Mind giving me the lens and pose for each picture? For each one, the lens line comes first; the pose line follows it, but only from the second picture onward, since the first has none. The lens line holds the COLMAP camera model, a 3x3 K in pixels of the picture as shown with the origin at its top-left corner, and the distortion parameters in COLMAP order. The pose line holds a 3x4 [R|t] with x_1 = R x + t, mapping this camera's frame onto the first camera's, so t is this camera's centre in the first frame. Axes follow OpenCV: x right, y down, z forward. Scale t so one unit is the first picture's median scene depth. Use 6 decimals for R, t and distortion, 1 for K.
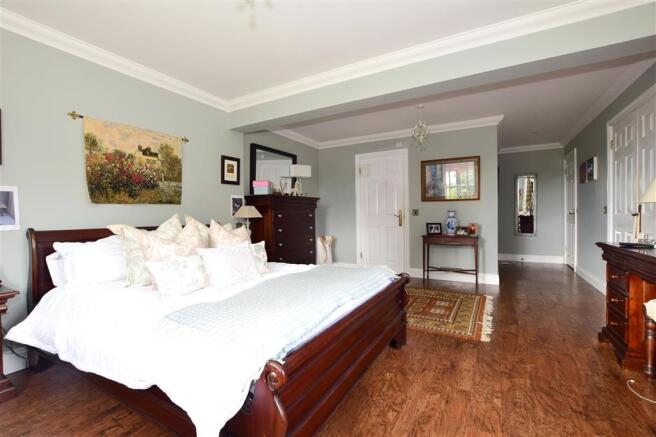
lens RADIAL K [[290.5, 0, 328.0], [0, 290.5, 218.5], [0, 0, 1]] dist [-0.002625, -0.000221]
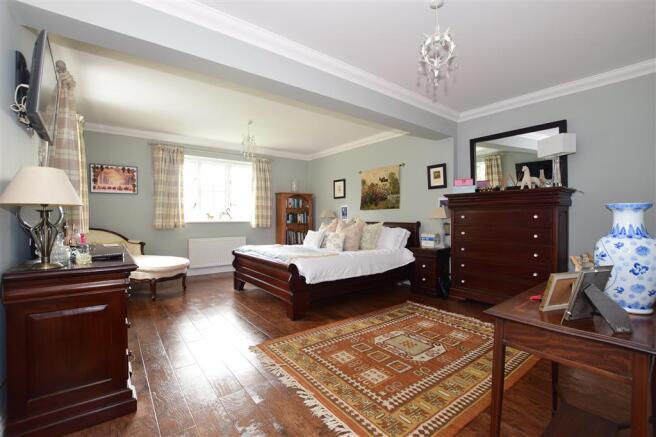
lens RADIAL K [[290.5, 0, 328.0], [0, 290.5, 218.5], [0, 0, 1]] dist [-0.002625, -0.000221]
pose [[-0.389585, 0.008828, -0.920948, 1.060672], [-0.018241, 0.999684, 0.017300, -0.016519], [0.920810, 0.023539, -0.389301, 1.280432]]
